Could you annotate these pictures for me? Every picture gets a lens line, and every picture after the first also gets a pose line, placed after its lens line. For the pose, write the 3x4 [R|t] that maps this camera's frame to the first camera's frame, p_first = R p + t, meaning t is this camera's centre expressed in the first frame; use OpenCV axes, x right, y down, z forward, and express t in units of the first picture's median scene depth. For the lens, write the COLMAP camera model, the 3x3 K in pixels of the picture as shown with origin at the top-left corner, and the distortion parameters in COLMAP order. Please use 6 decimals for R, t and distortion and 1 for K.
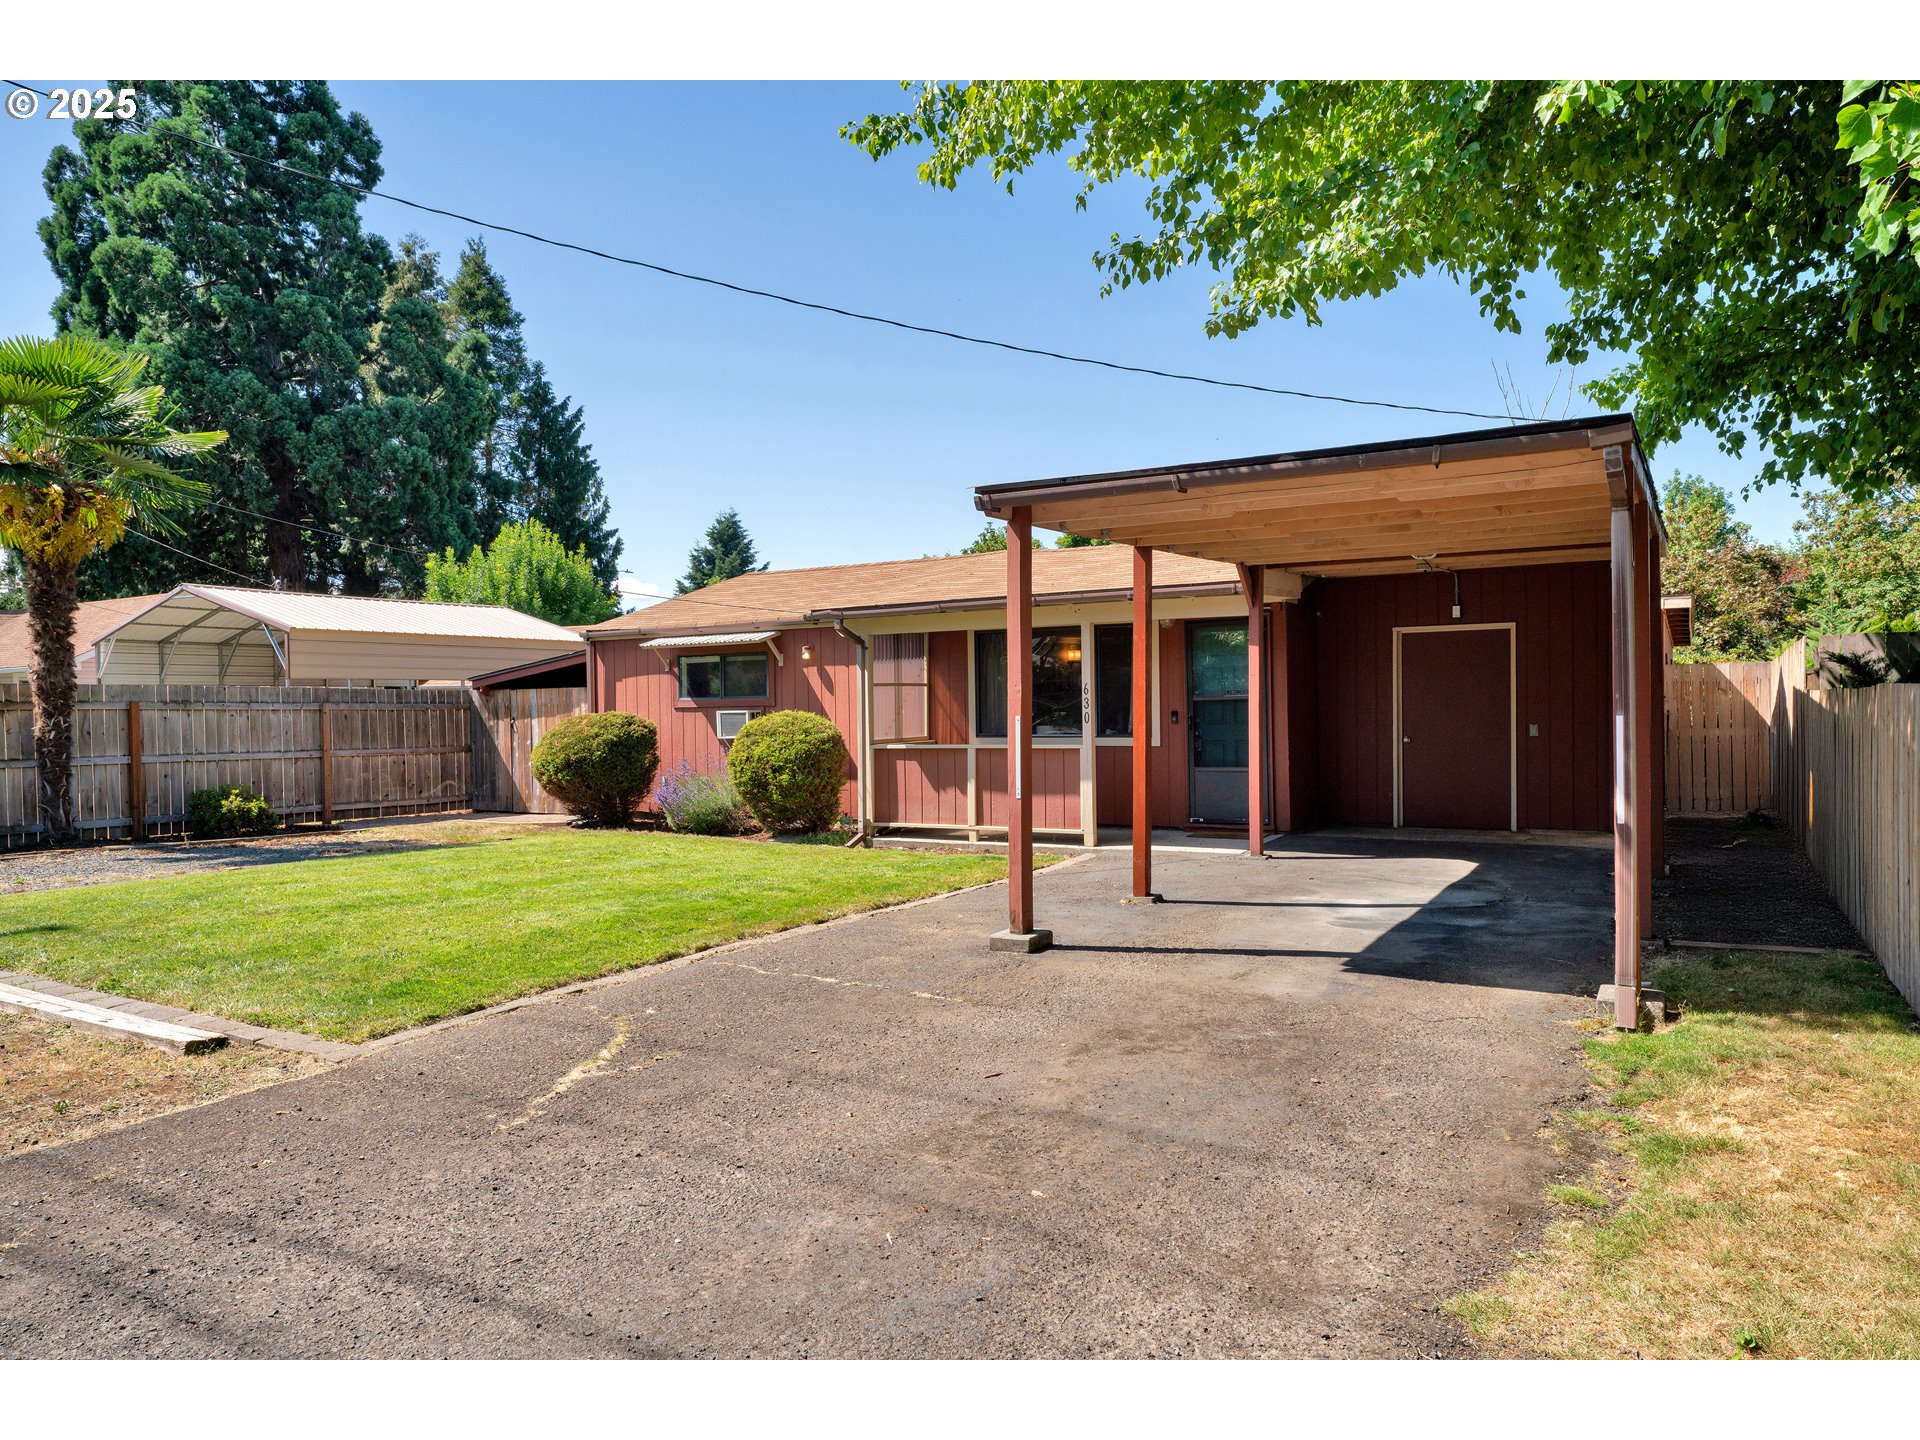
lens RADIAL K [[1212.3, 0, 957.4], [0, 1212.3, 721.2], [0, 0, 1]] dist [0.013312, -0.000373]
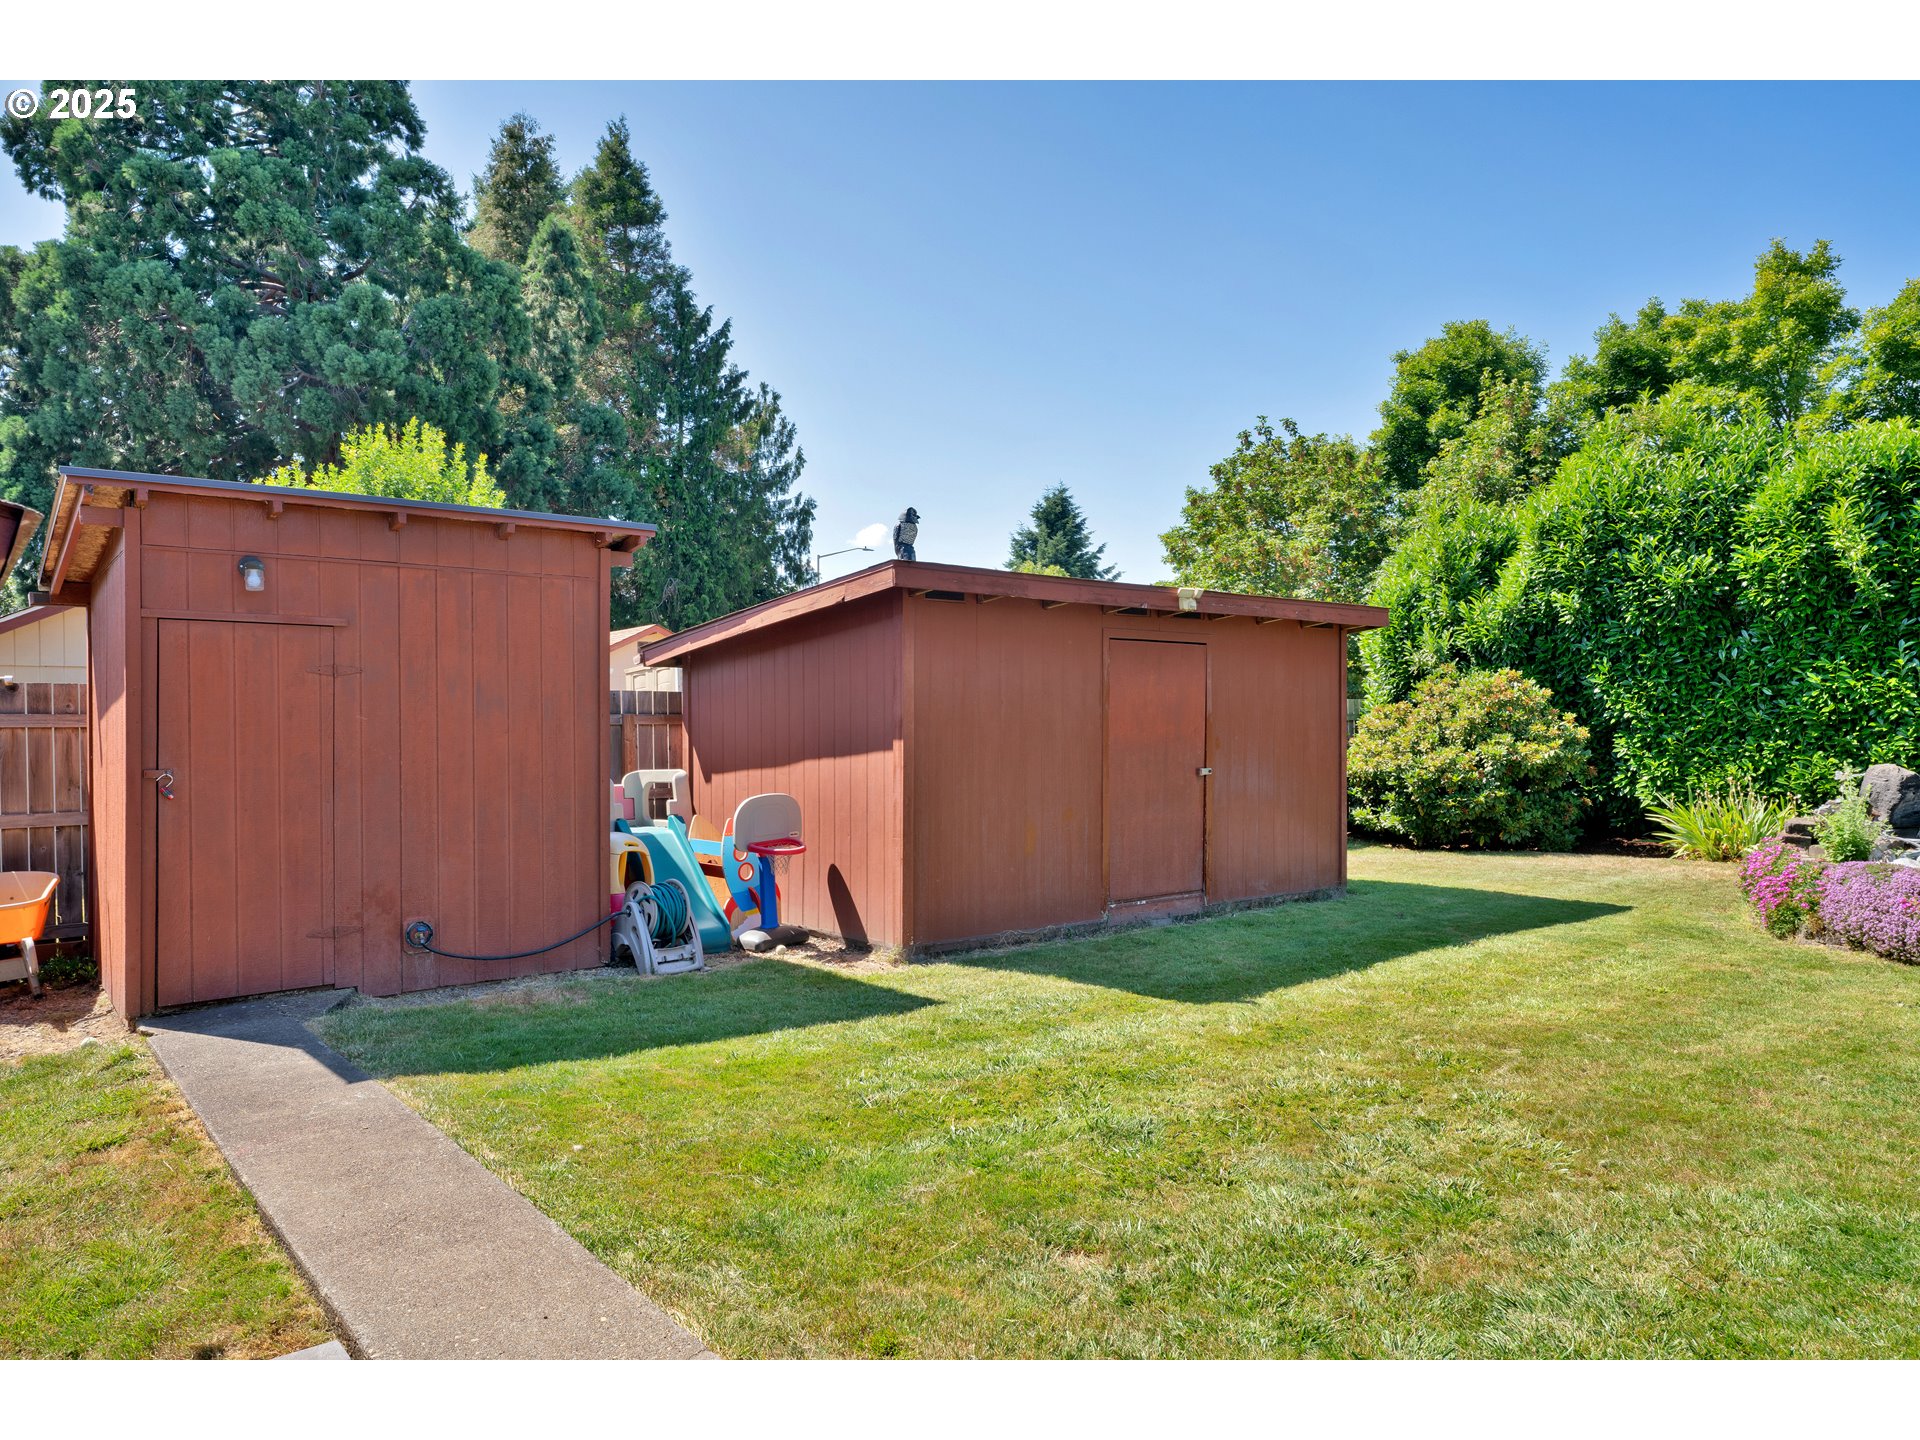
lens RADIAL K [[1212.3, 0, 965.5], [0, 1212.3, 734.1], [0, 0, 1]] dist [0.013312, -0.000373]
pose [[0.935191, 0.005876, -0.354095, 0.130688], [-0.005068, 0.999982, 0.003208, -0.006619], [0.354108, -0.001206, 0.935204, 0.474648]]
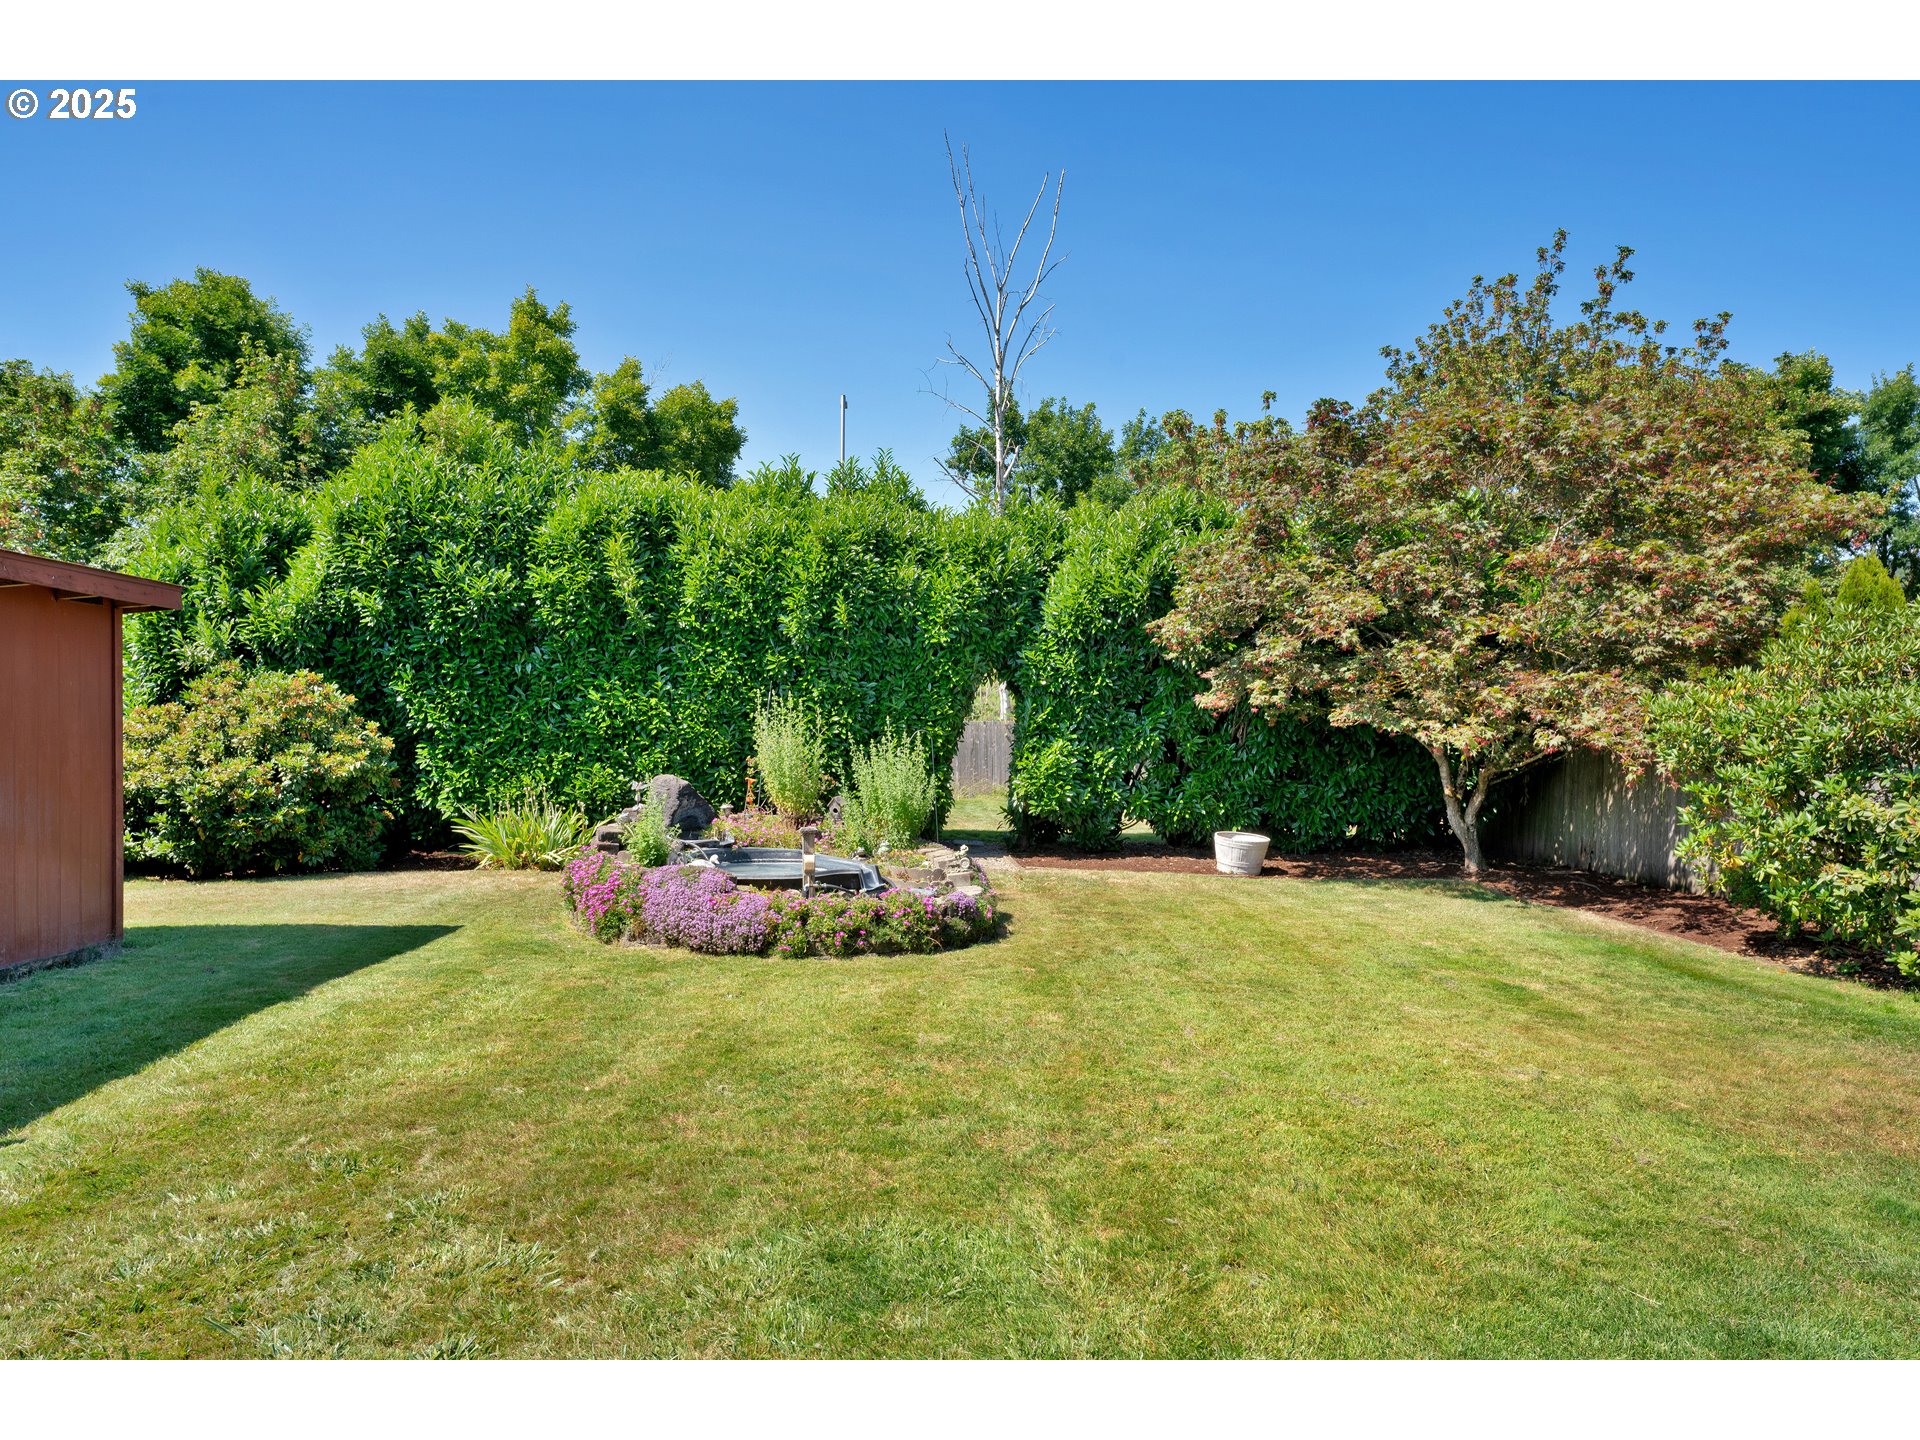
lens RADIAL K [[1260.8, 0, 962.8], [0, 1260.8, 772.1], [0, 0, 1]] dist [0.019275, -0.006929]
pose [[0.847441, 0.004990, 0.530867, 0.123913], [-0.016047, 0.999740, 0.016219, -0.006955], [-0.530648, -0.022263, 0.847300, 0.488577]]
